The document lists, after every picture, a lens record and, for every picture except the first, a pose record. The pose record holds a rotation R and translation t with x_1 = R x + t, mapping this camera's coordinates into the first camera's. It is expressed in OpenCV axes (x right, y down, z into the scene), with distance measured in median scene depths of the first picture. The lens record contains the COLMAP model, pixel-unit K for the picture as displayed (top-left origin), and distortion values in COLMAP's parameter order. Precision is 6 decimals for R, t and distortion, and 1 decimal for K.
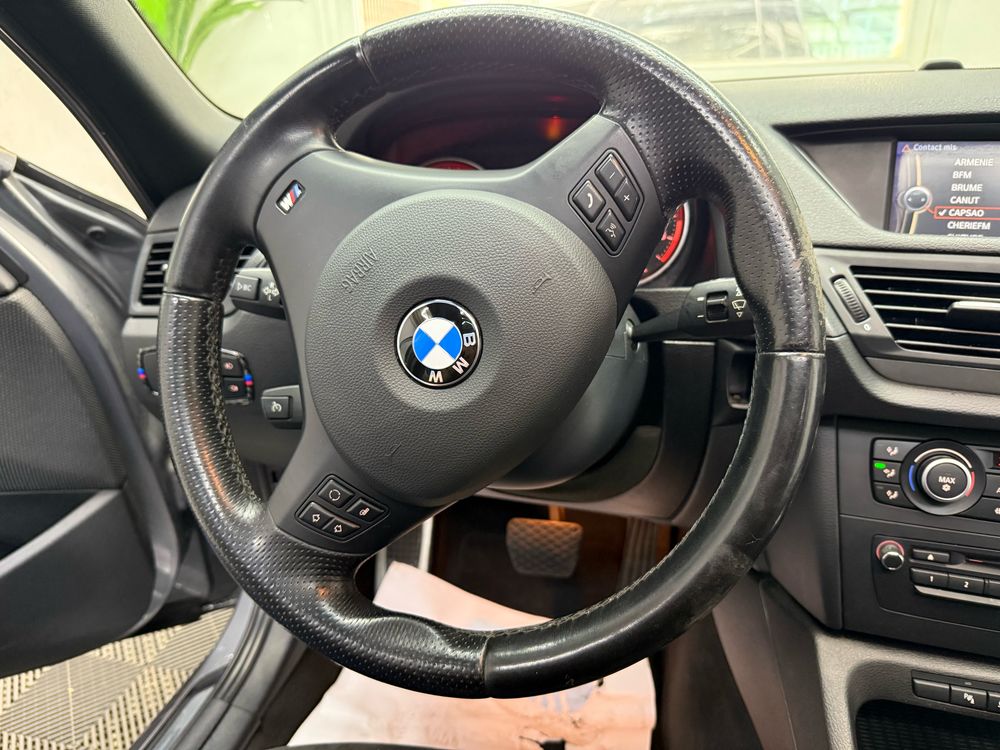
lens RADIAL K [[690.0, 0, 500.0], [0, 690.0, 375.0], [0, 0, 1]] dist [-0.001807, -0.042374]
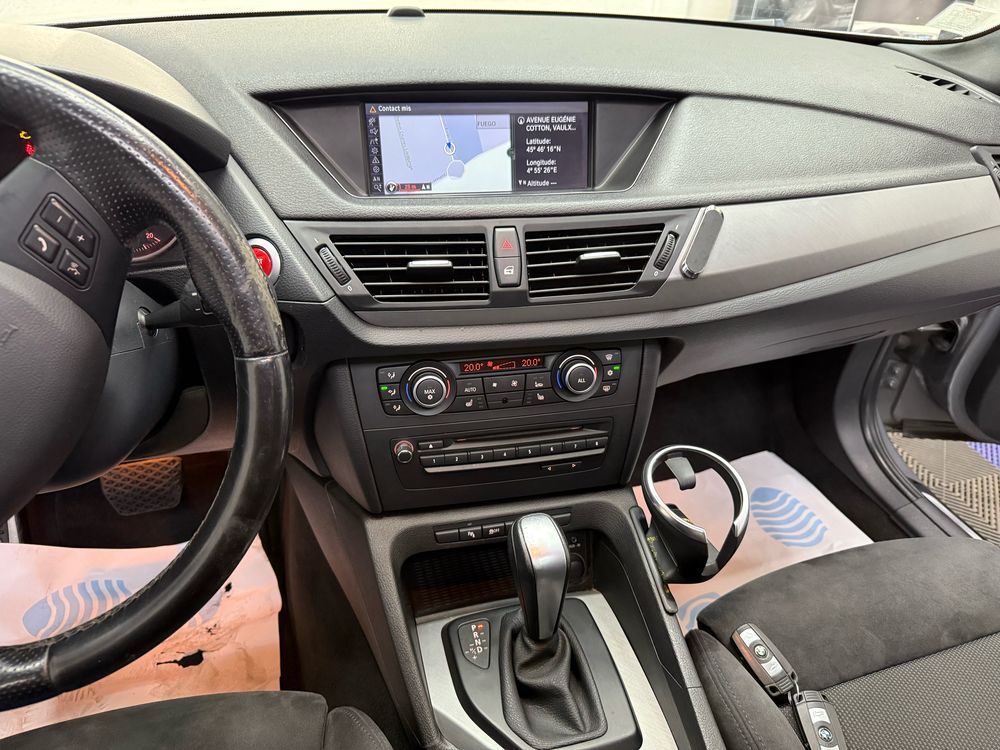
lens RADIAL K [[695.1, 0, 500.0], [0, 695.1, 375.0], [0, 0, 1]] dist [-0.013507, -0.008742]
pose [[0.859153, -0.220333, 0.461854, 0.154043], [0.117062, 0.963247, 0.241766, -0.180334], [-0.498149, -0.153649, 0.853370, -0.200580]]
